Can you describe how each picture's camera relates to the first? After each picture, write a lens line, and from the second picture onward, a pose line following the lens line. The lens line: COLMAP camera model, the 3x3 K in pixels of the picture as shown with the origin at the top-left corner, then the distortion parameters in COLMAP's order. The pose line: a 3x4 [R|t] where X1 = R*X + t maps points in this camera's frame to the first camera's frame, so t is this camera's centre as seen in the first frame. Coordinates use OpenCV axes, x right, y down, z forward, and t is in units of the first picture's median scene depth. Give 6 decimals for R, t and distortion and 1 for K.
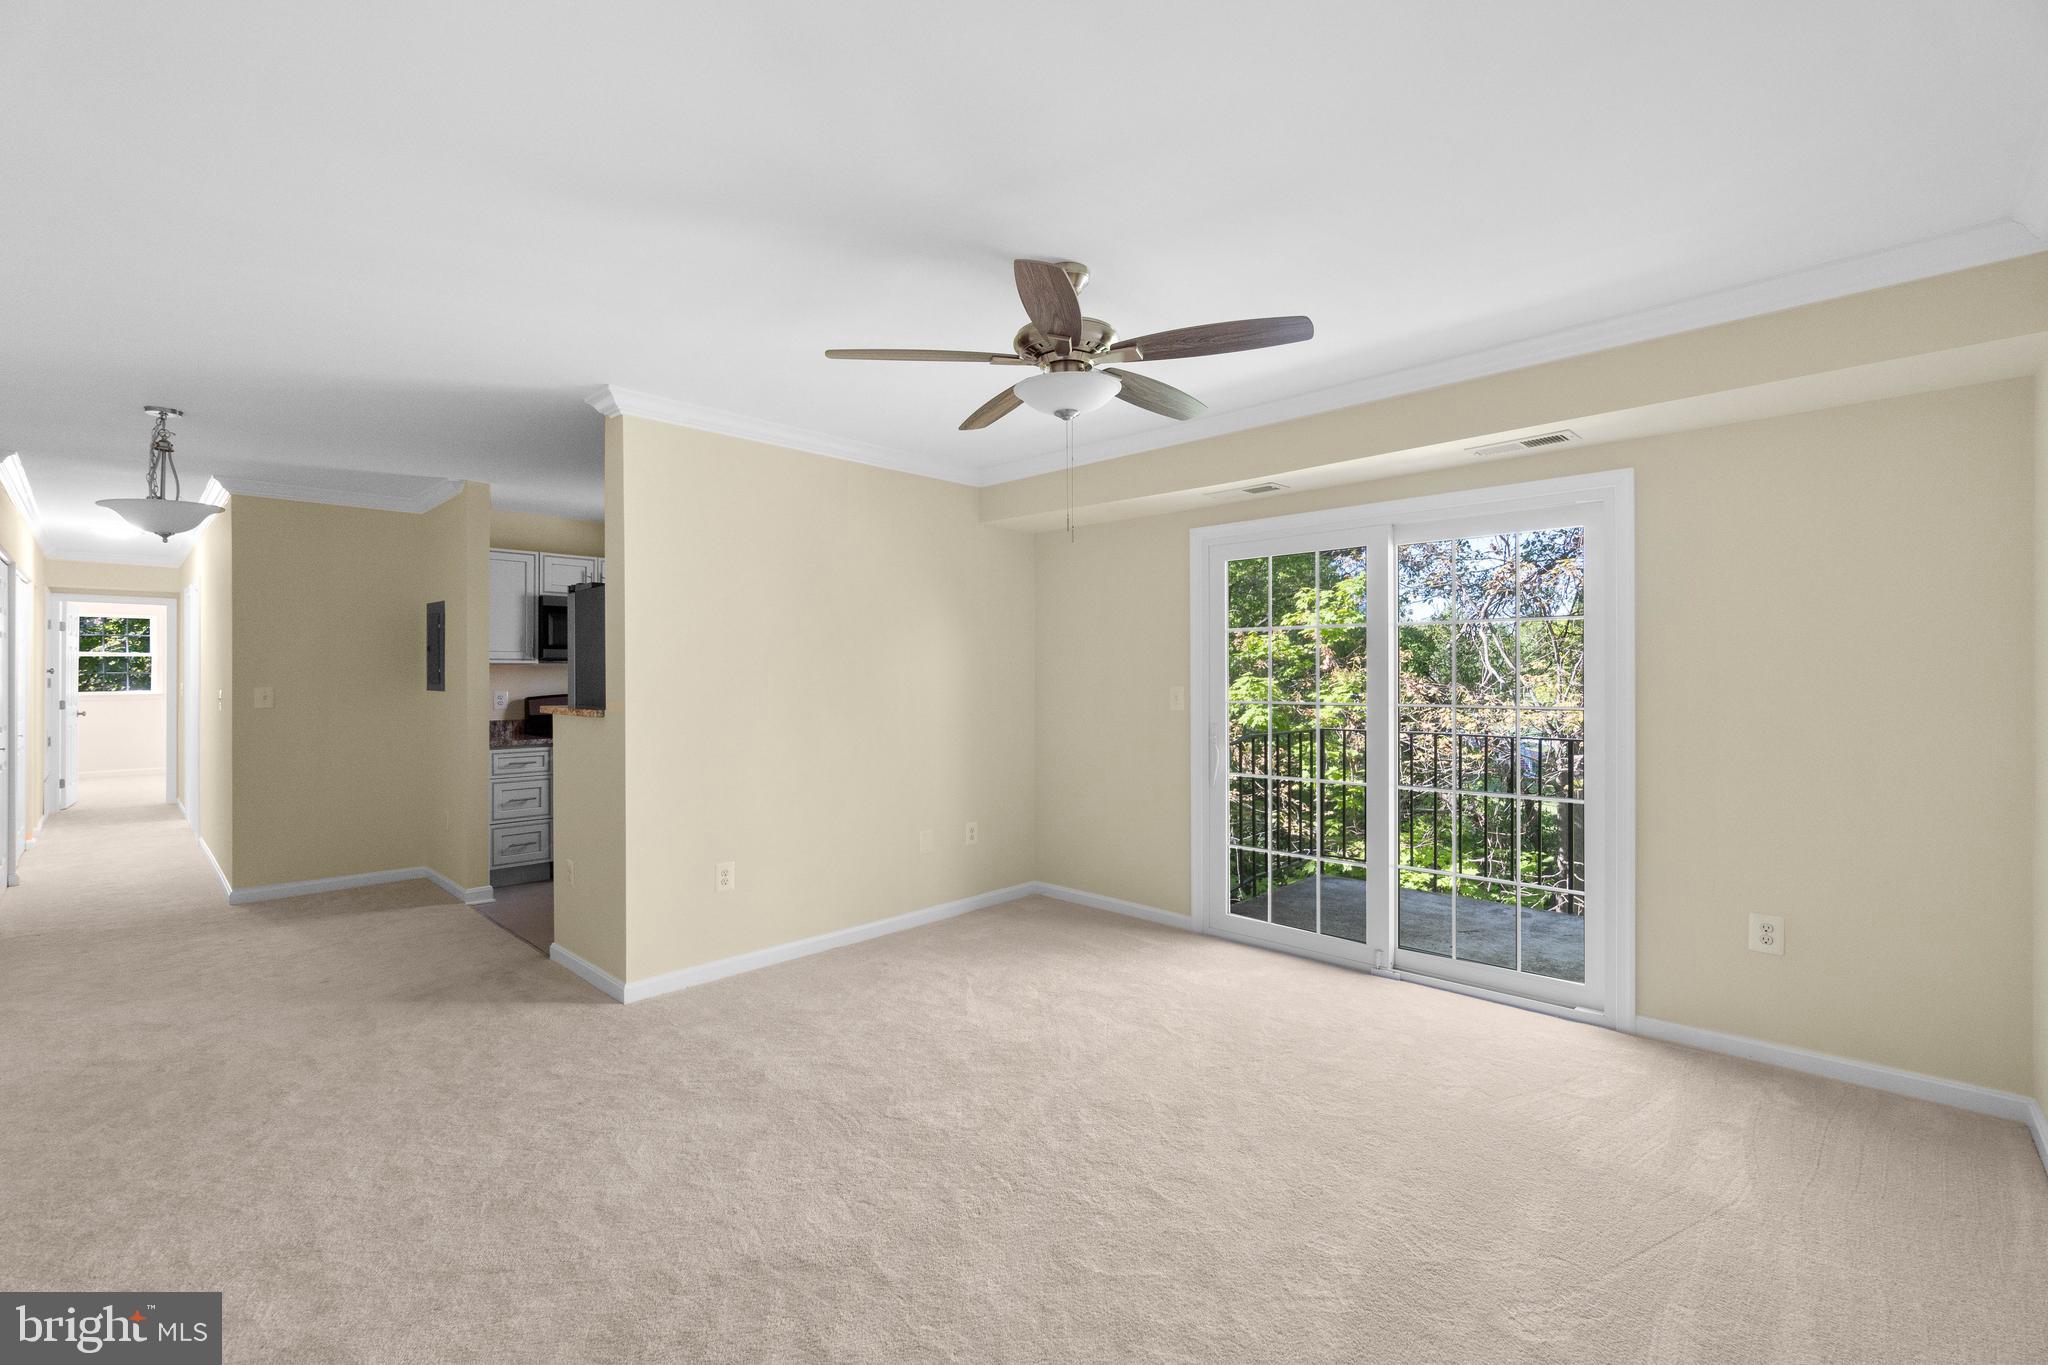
lens RADIAL K [[877.8, 0, 1022.1], [0, 877.8, 674.6], [0, 0, 1]] dist [-0.009855, 0.000039]
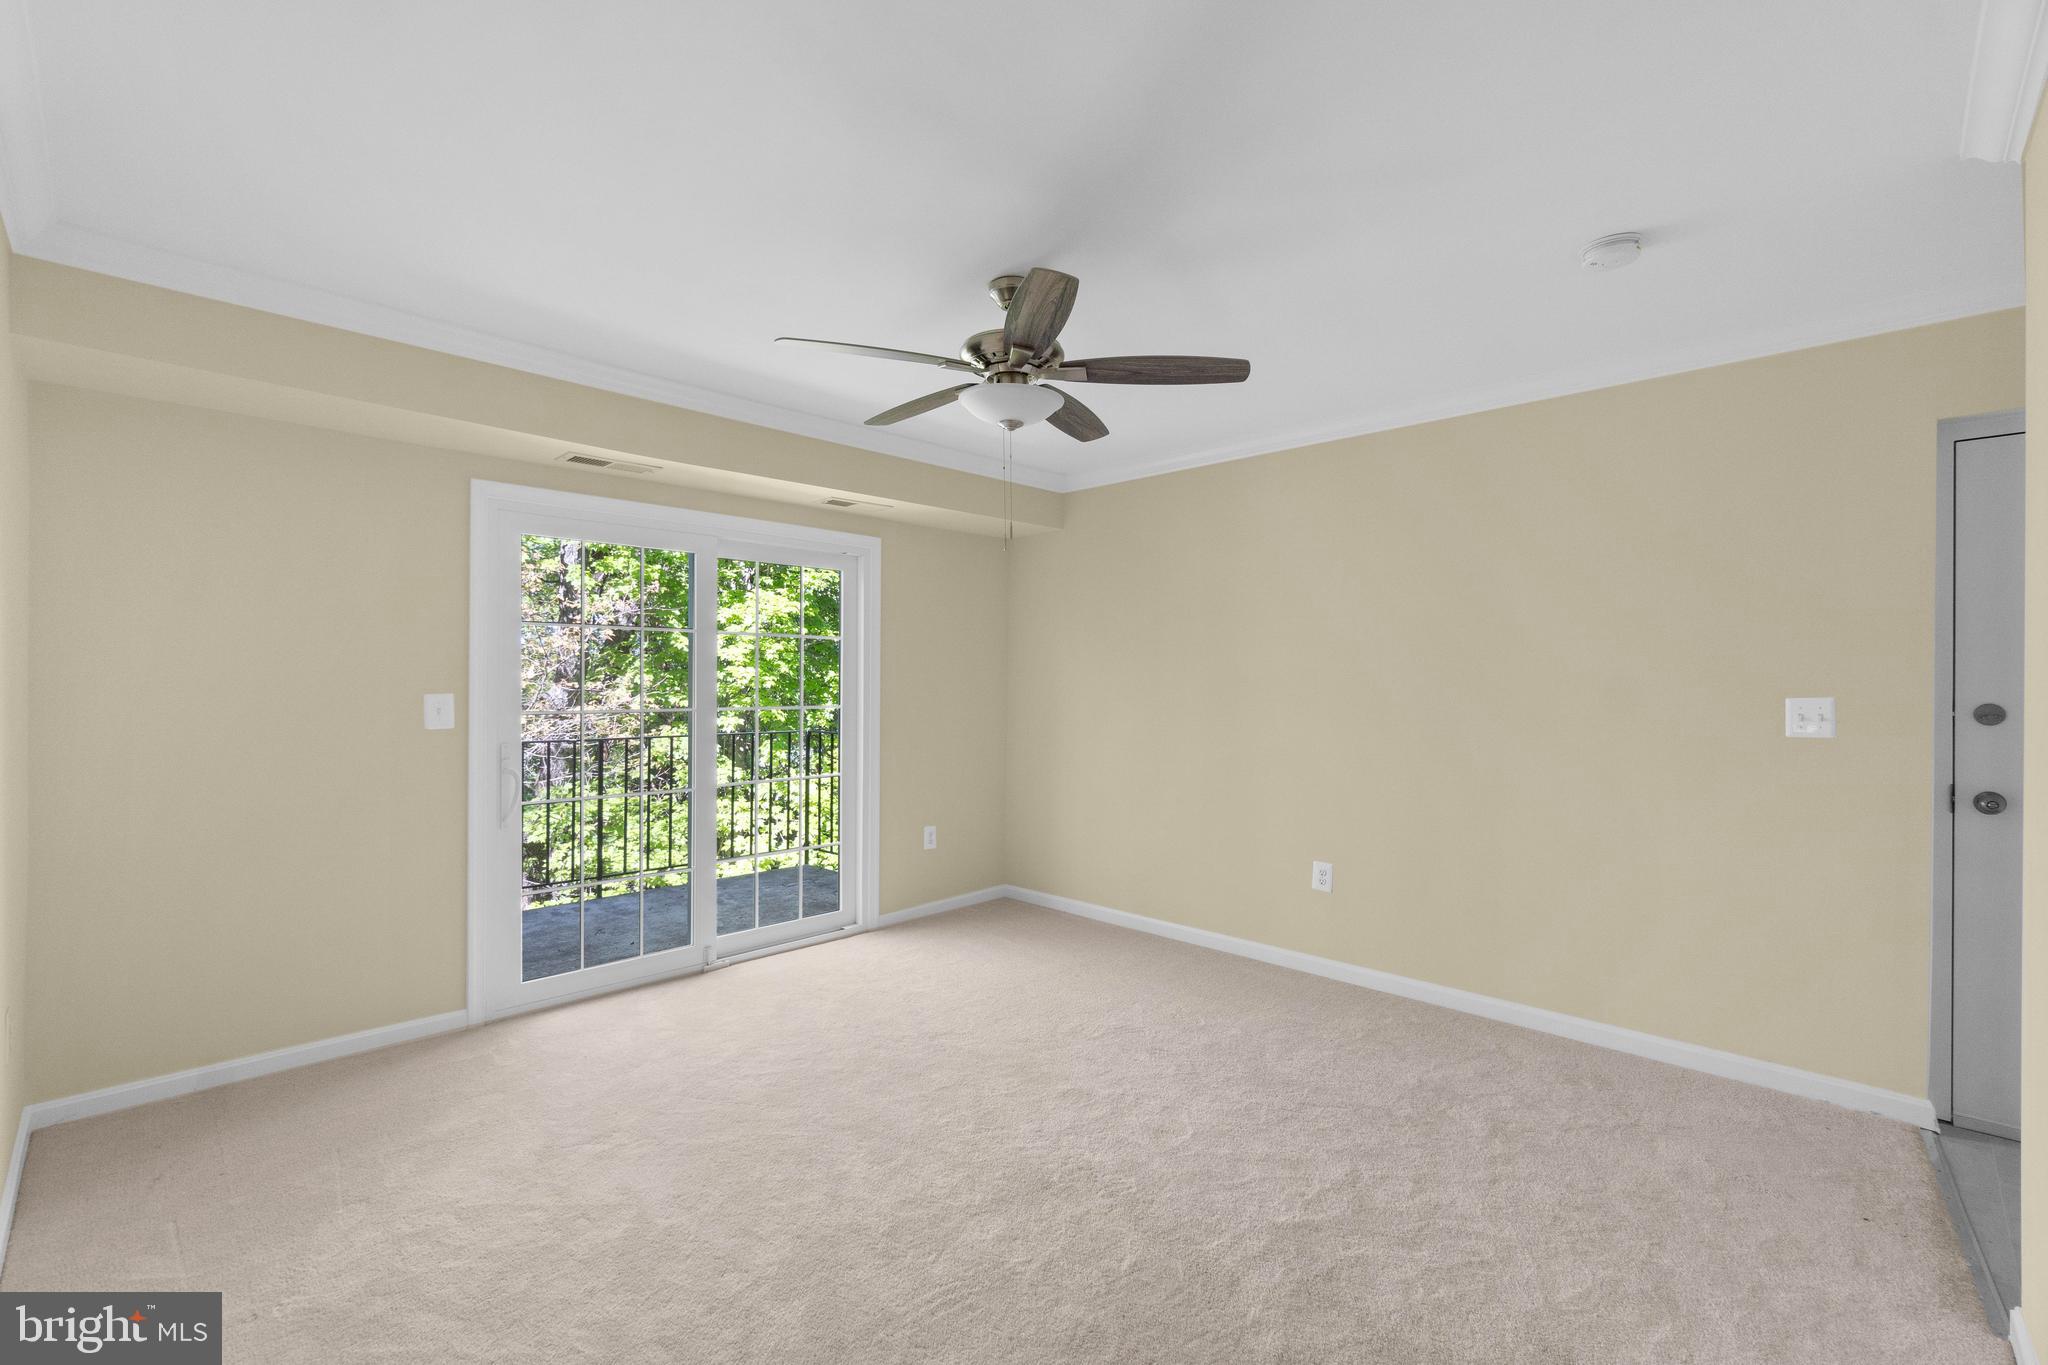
lens RADIAL K [[882.2, 0, 1024.0], [0, 882.2, 682.5], [0, 0, 1]] dist [-0.000374, 0.000087]
pose [[0.001536, 0.000389, 0.999999, -0.611564], [-0.006974, 0.999976, -0.000378, 0.001256], [-0.999975, -0.006973, 0.001539, 0.606837]]
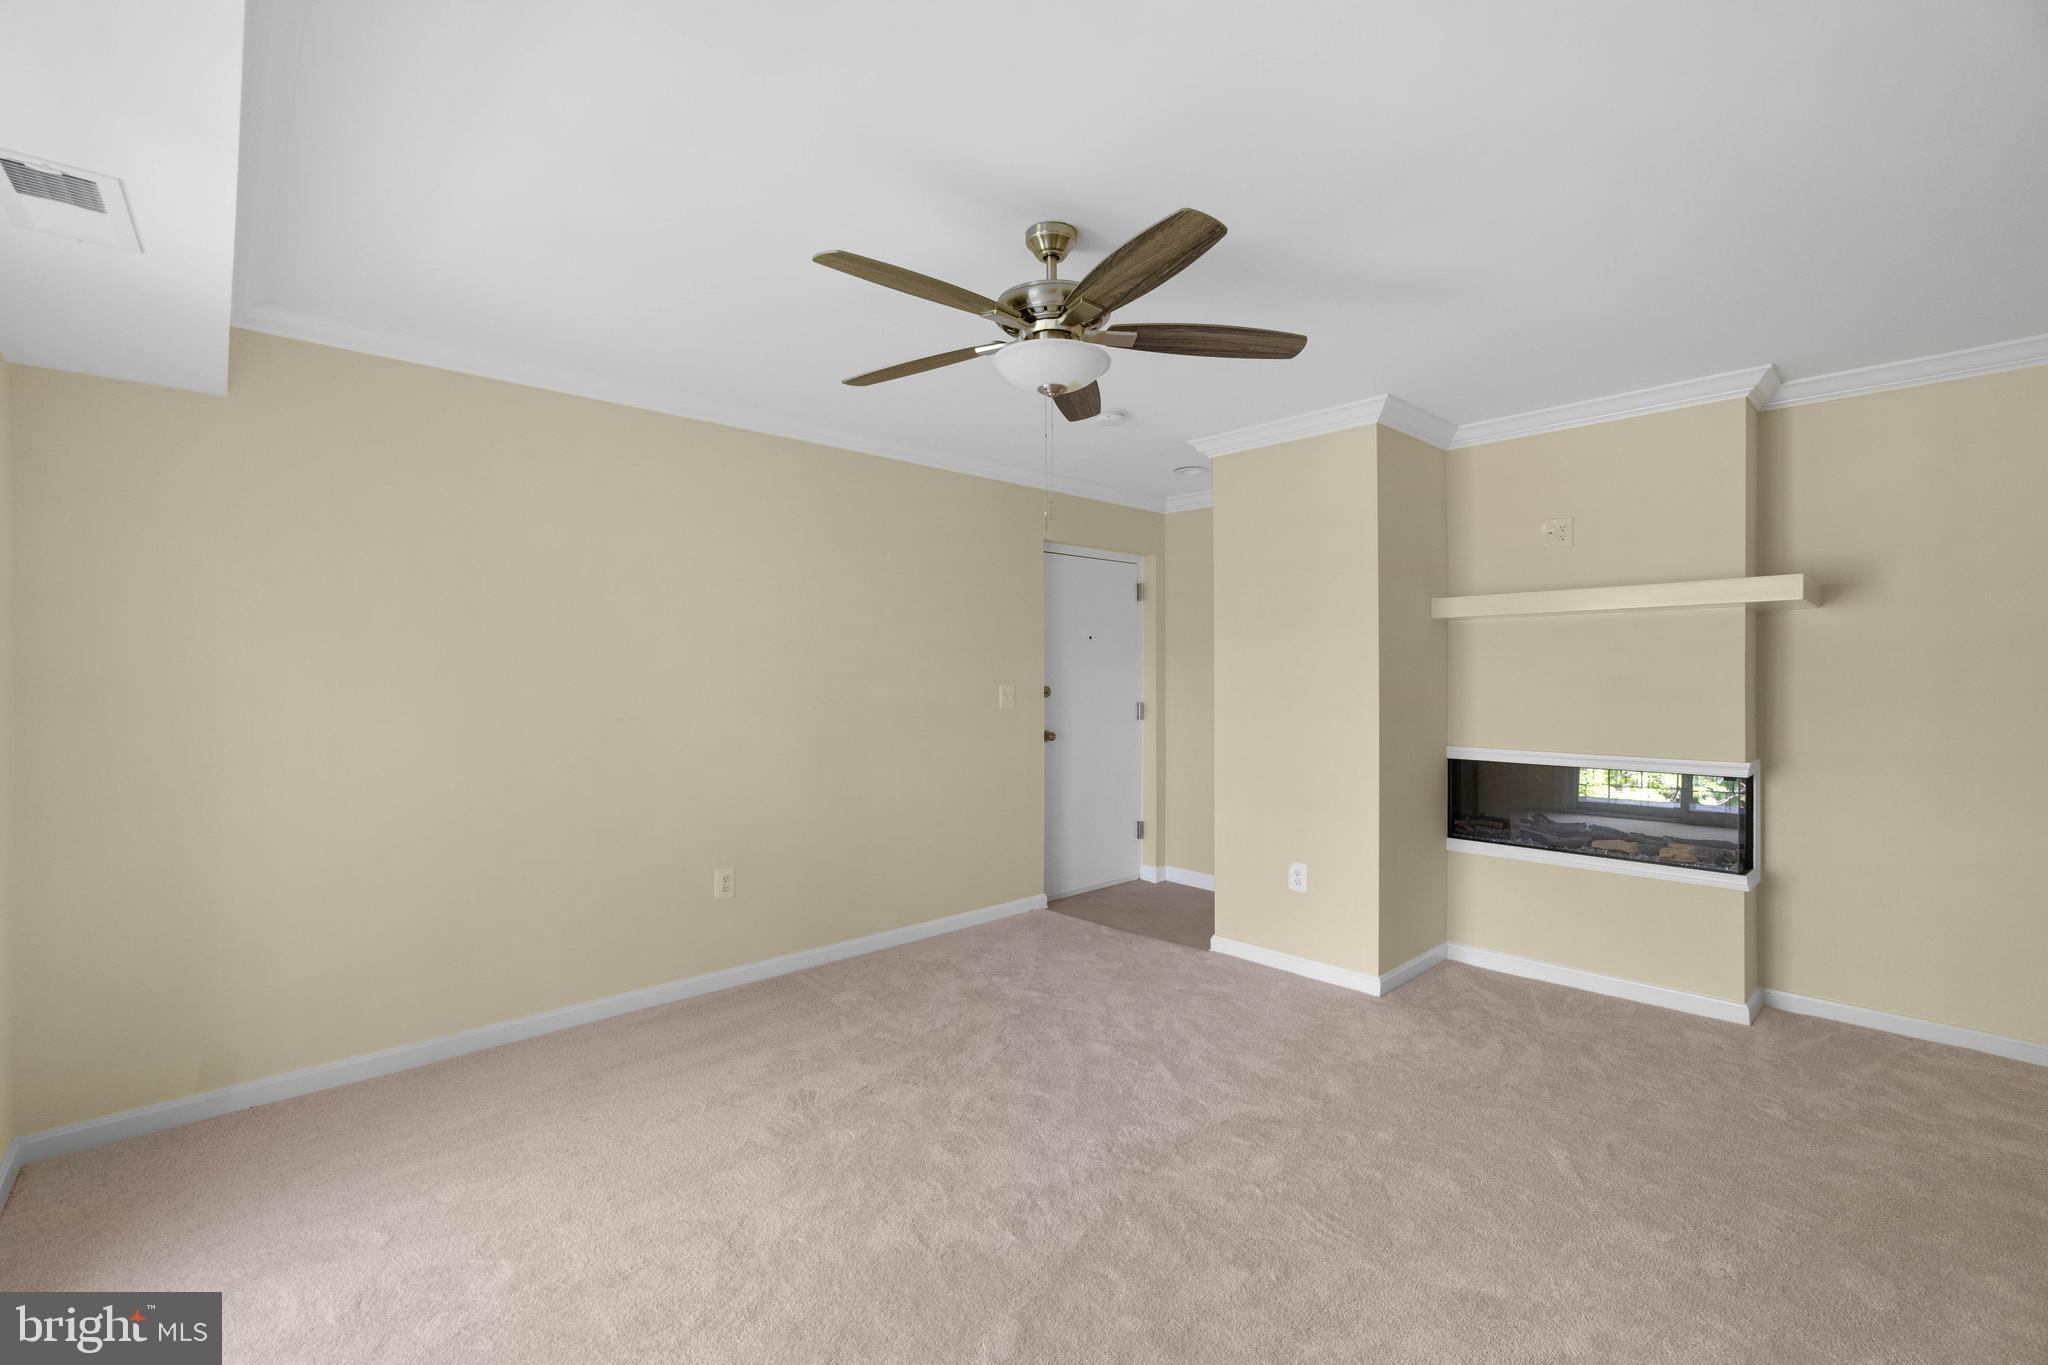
lens RADIAL K [[877.4, 0, 1006.2], [0, 877.4, 673.7], [0, 0, 1]] dist [-0.001593, 0.000271]
pose [[-0.998259, 0.005039, 0.058772, 0.029493], [0.004691, 0.999971, -0.006052, -0.000096], [-0.058801, -0.005766, -0.998253, 1.192214]]
